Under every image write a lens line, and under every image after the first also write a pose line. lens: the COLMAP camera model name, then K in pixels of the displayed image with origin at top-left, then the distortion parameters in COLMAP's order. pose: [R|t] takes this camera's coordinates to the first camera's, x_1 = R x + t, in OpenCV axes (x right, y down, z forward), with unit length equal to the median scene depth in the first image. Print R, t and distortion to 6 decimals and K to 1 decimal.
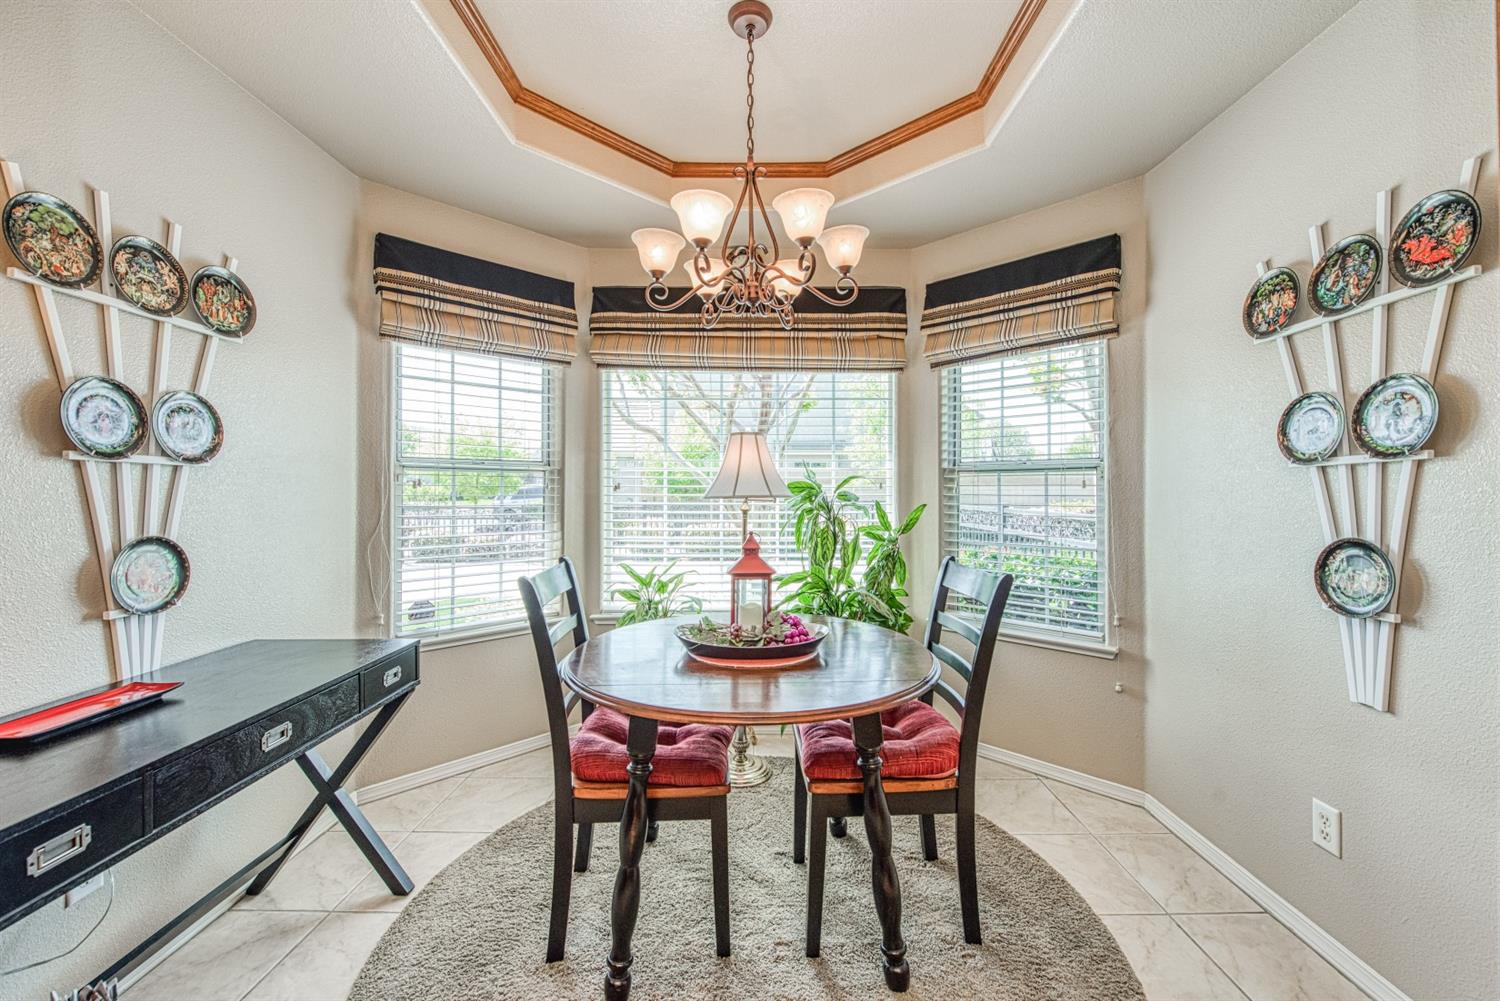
lens RADIAL K [[594.2, 0, 754.6], [0, 594.2, 484.3], [0, 0, 1]] dist [-0.007107, -0.000349]
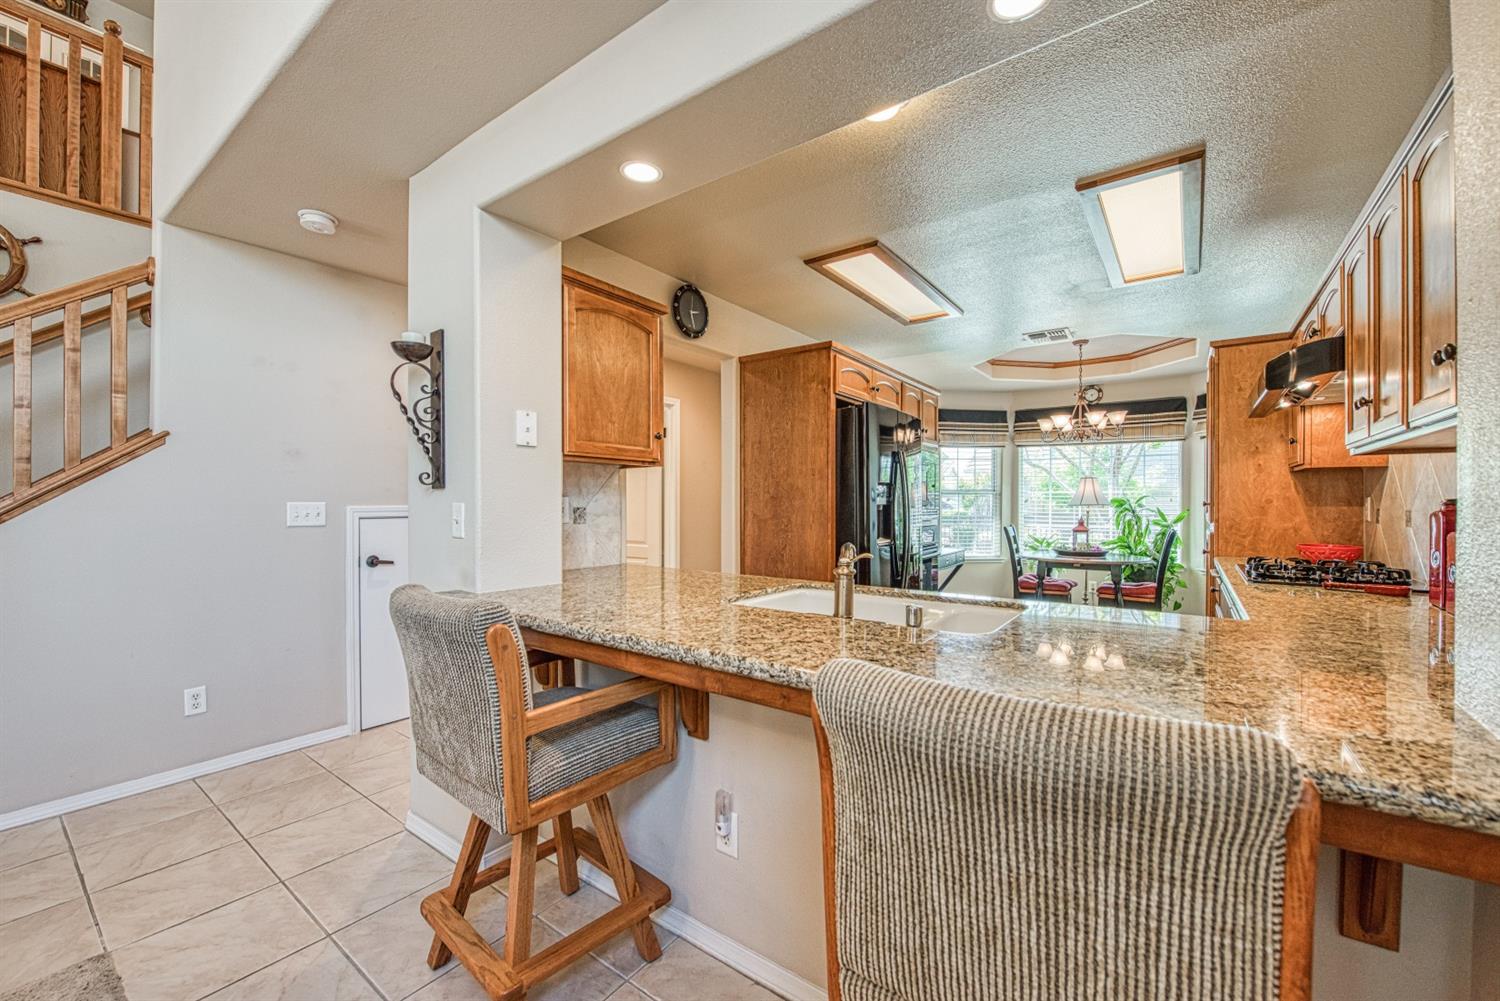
lens RADIAL K [[596.3, 0, 757.4], [0, 596.3, 503.6], [0, 0, 1]] dist [-0.008561, -0.000390]
pose [[0.811736, 0.003739, -0.584013, 0.275726], [0.002945, 0.999941, 0.010496, -0.012281], [0.584017, -0.010240, 0.811677, -1.529040]]
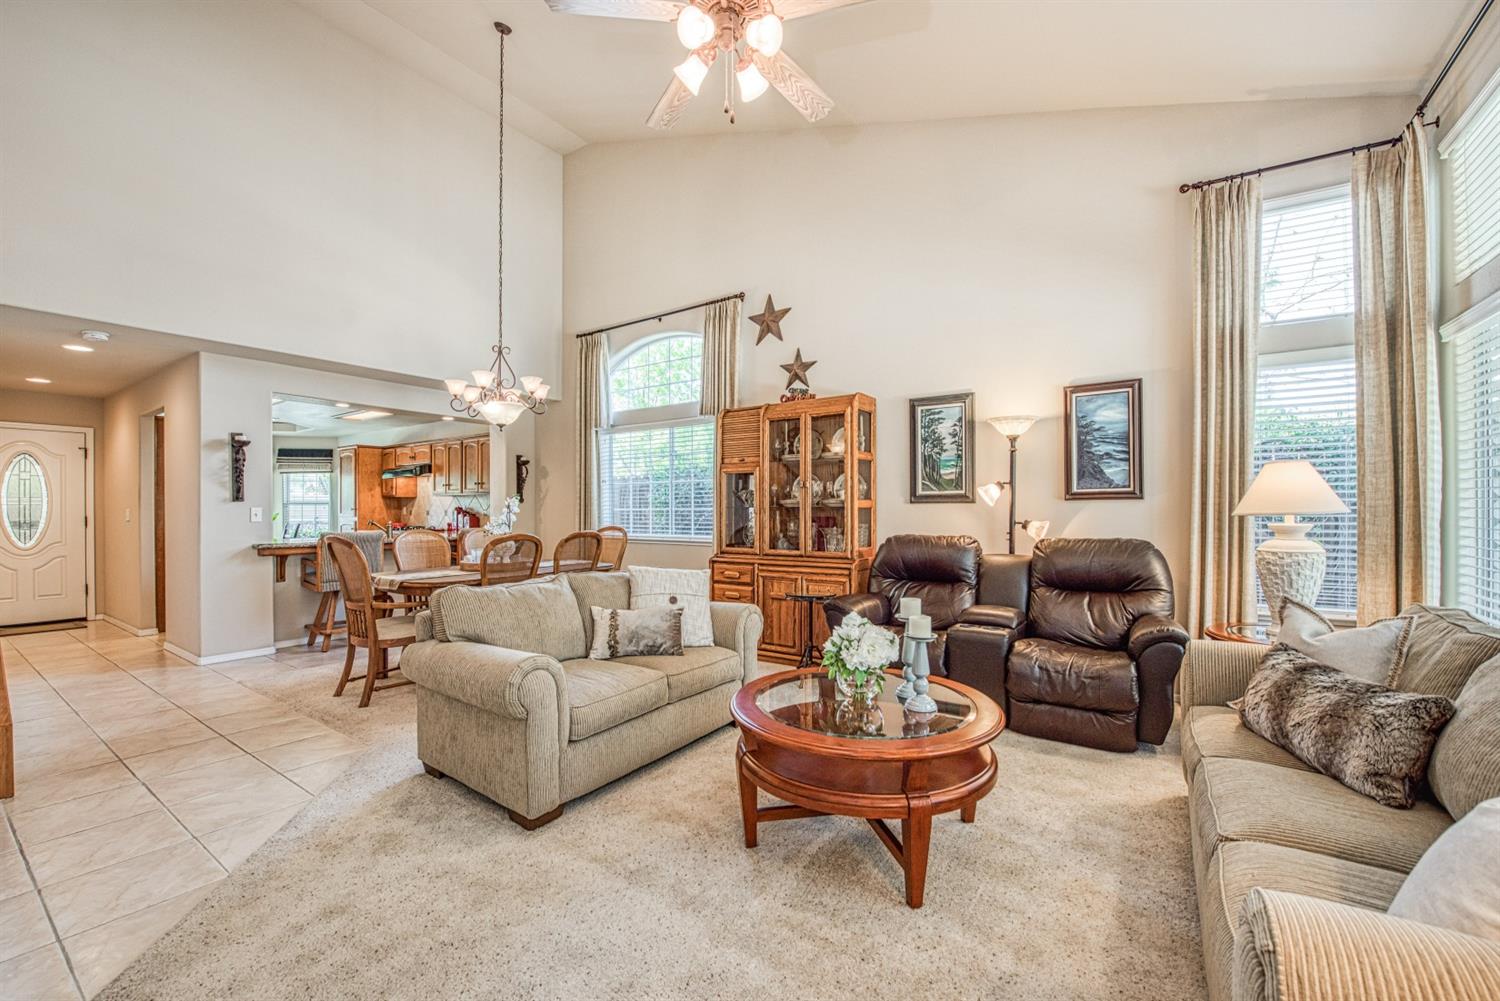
lens RADIAL K [[603.3, 0, 750.1], [0, 603.3, 506.8], [0, 0, 1]] dist [-0.005674, -0.000495]
pose [[0.558301, 0.011771, 0.829555, -1.169814], [-0.014072, 0.999890, -0.004718, -0.021885], [-0.829519, -0.009039, 0.558405, -3.471723]]
